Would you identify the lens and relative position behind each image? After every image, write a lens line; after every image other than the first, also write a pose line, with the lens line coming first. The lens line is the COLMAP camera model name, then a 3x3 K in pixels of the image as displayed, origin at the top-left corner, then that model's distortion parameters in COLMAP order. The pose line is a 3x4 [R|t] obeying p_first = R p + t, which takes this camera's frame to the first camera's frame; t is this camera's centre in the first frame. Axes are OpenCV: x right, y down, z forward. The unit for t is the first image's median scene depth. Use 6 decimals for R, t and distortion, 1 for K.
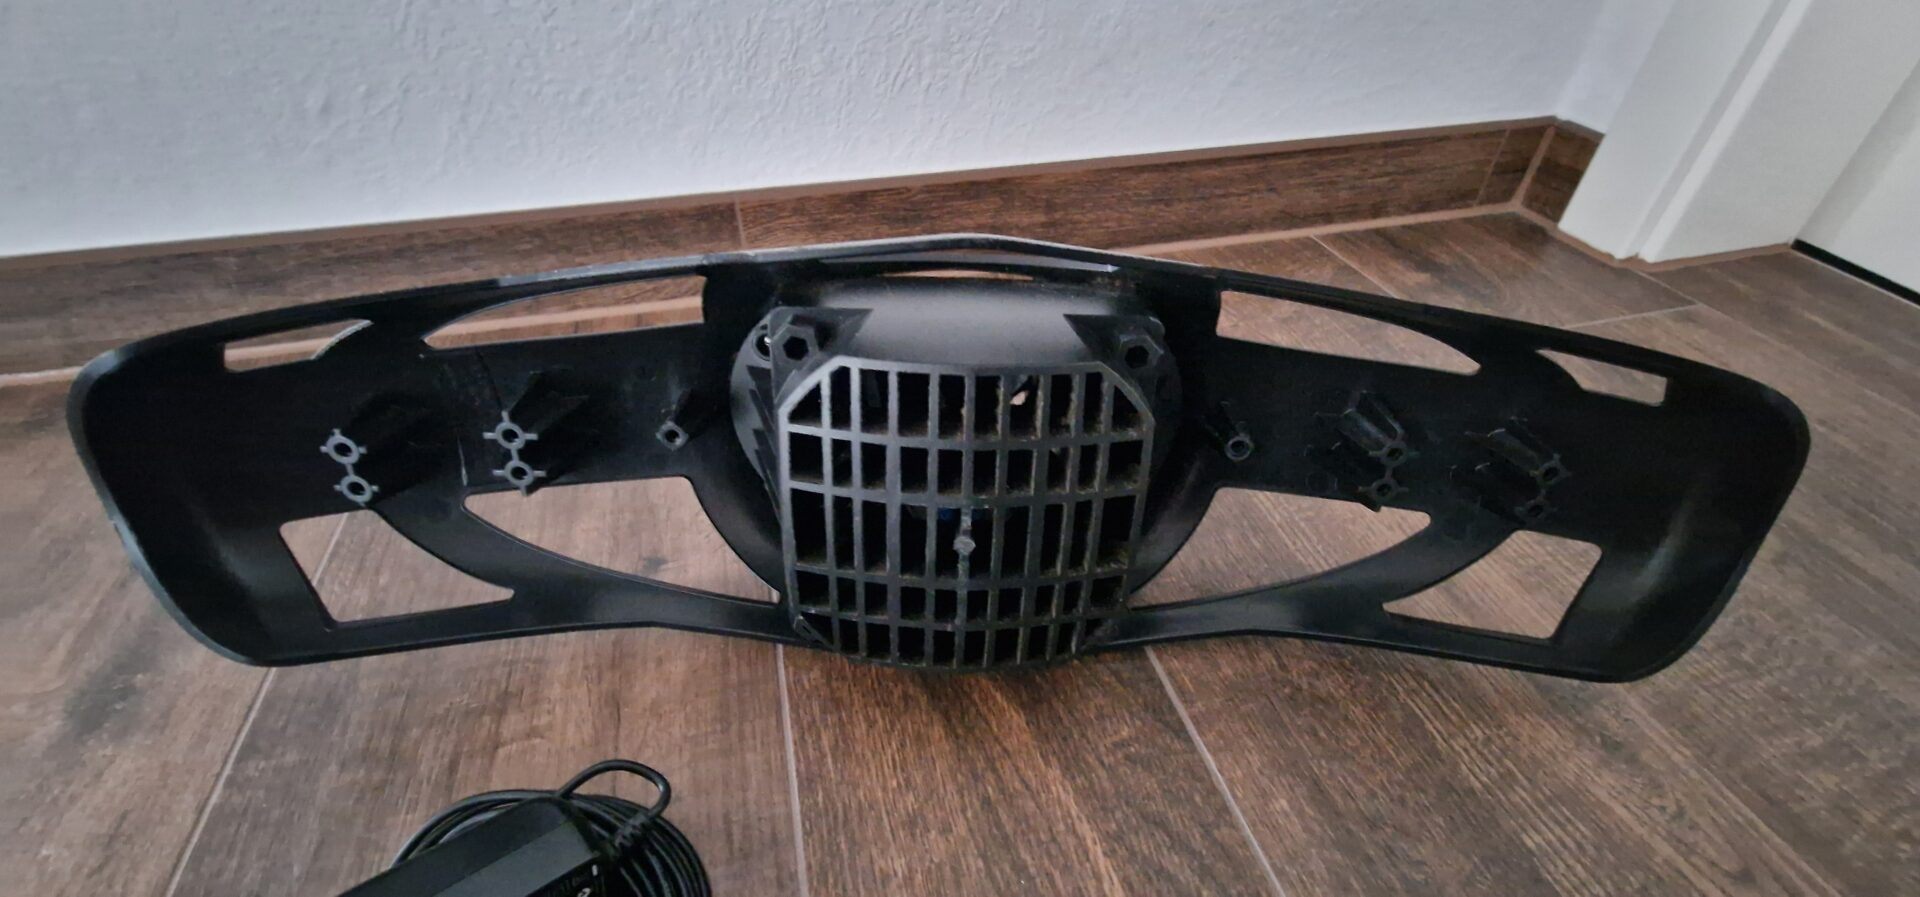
lens RADIAL K [[779.5, 0, 960.0], [0, 779.5, 448.5], [0, 0, 1]] dist [0.001485, -0.005820]
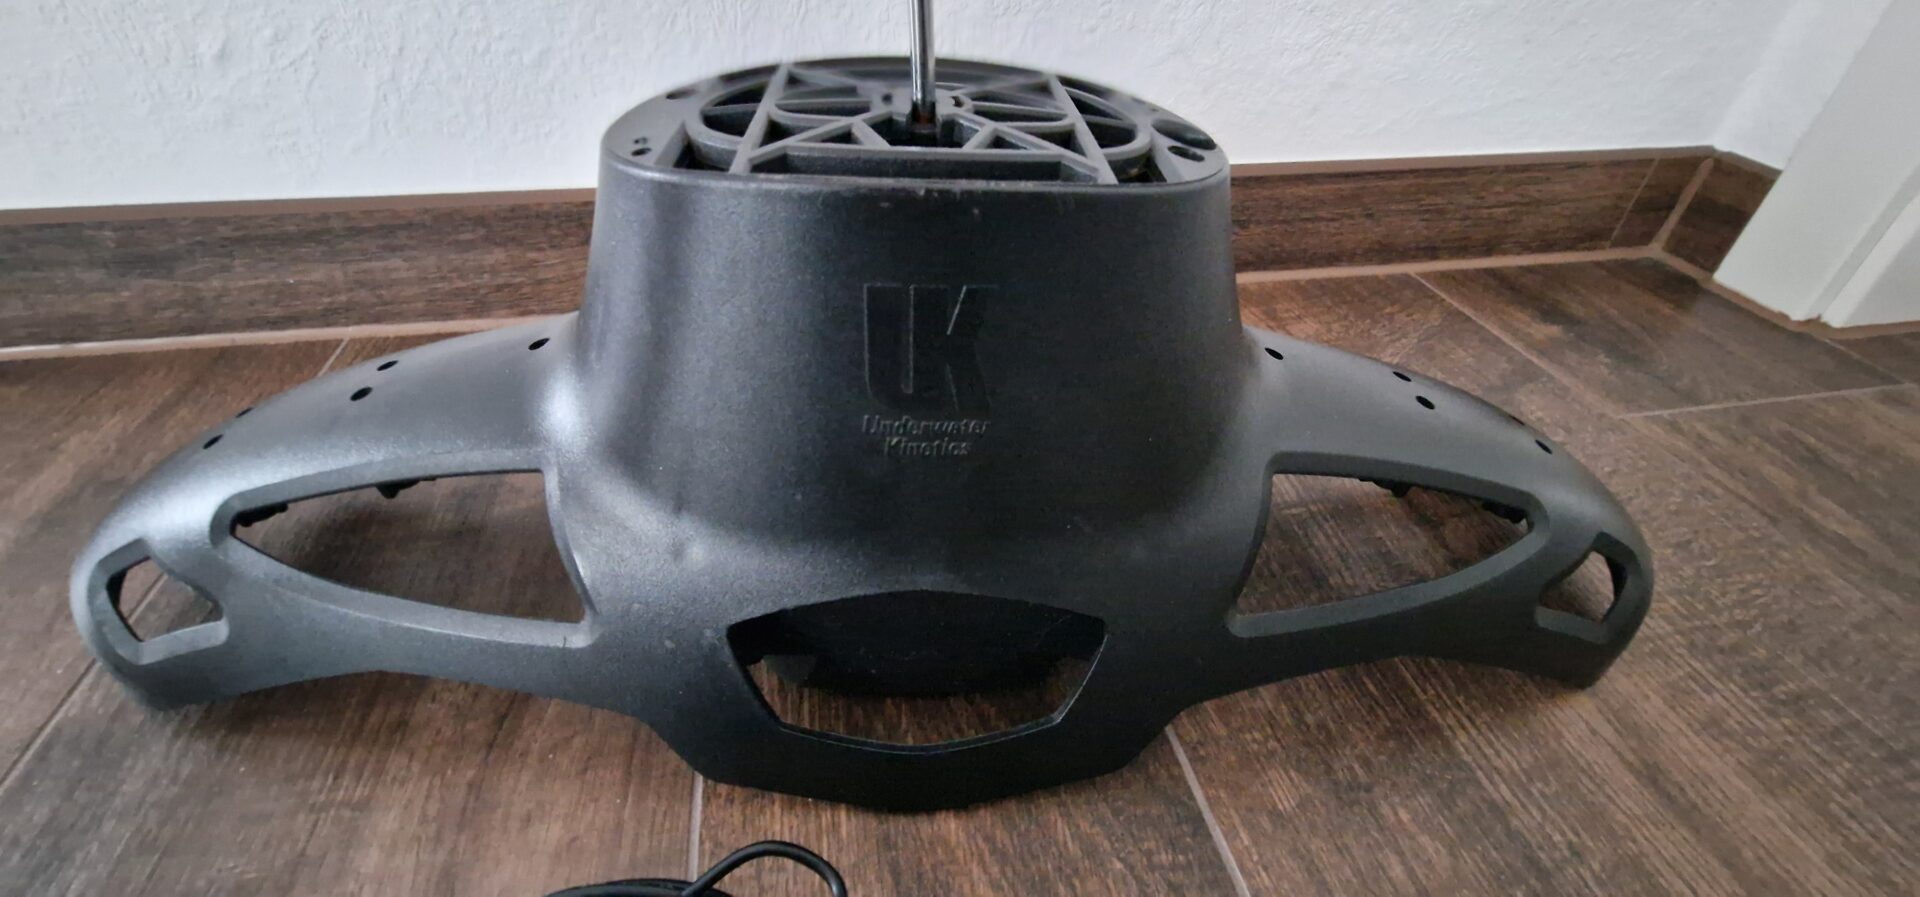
lens RADIAL K [[779.5, 0, 960.0], [0, 779.5, 448.5], [0, 0, 1]] dist [0.001485, -0.005820]
pose [[0.997723, 0.058711, -0.033185, 0.005790], [-0.059547, 0.997918, -0.024778, -0.039483], [0.031661, 0.026698, 0.999142, 0.172500]]
